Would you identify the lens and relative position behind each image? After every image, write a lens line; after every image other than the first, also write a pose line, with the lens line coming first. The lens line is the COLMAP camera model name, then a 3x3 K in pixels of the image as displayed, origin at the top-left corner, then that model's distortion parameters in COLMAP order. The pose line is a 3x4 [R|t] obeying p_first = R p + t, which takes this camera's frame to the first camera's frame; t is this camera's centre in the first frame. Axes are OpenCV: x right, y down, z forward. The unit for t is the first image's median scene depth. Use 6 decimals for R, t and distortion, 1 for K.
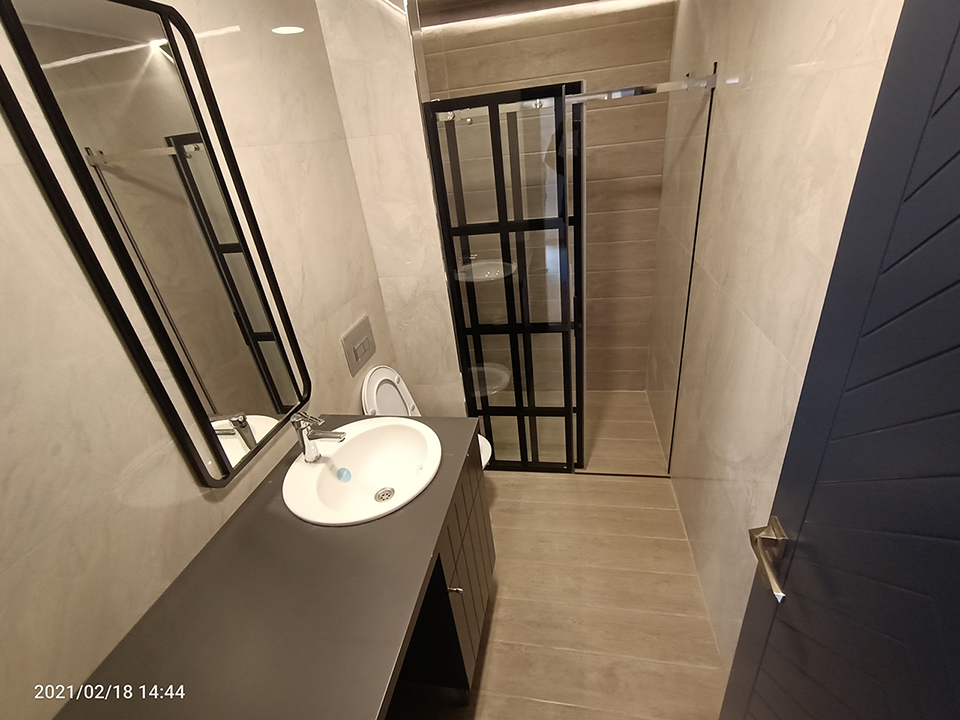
lens RADIAL K [[438.9, 0, 483.2], [0, 438.9, 355.8], [0, 0, 1]] dist [-0.001565, -0.000417]
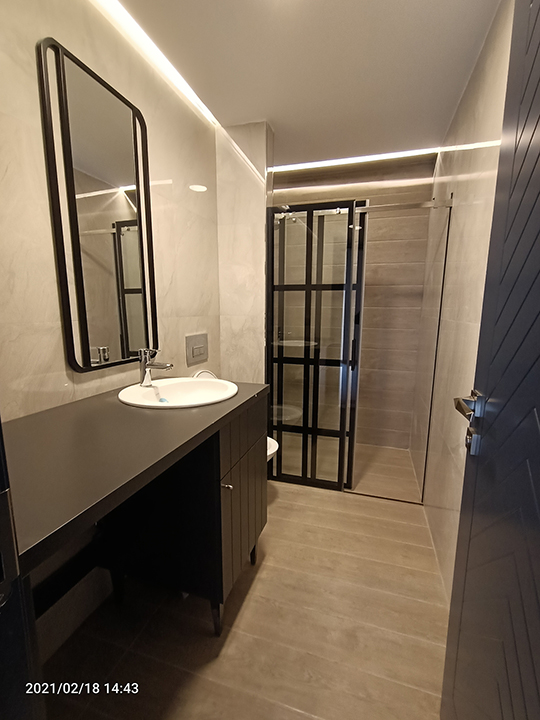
lens RADIAL K [[329.2, 0, 271.7], [0, 329.2, 365.7], [0, 0, 1]] dist [-0.001565, -0.000417]
pose [[0.985976, 0.133221, -0.100520, 0.068948], [-0.156802, 0.945718, -0.284658, 0.282658], [0.057142, 0.296427, 0.953344, 0.009122]]
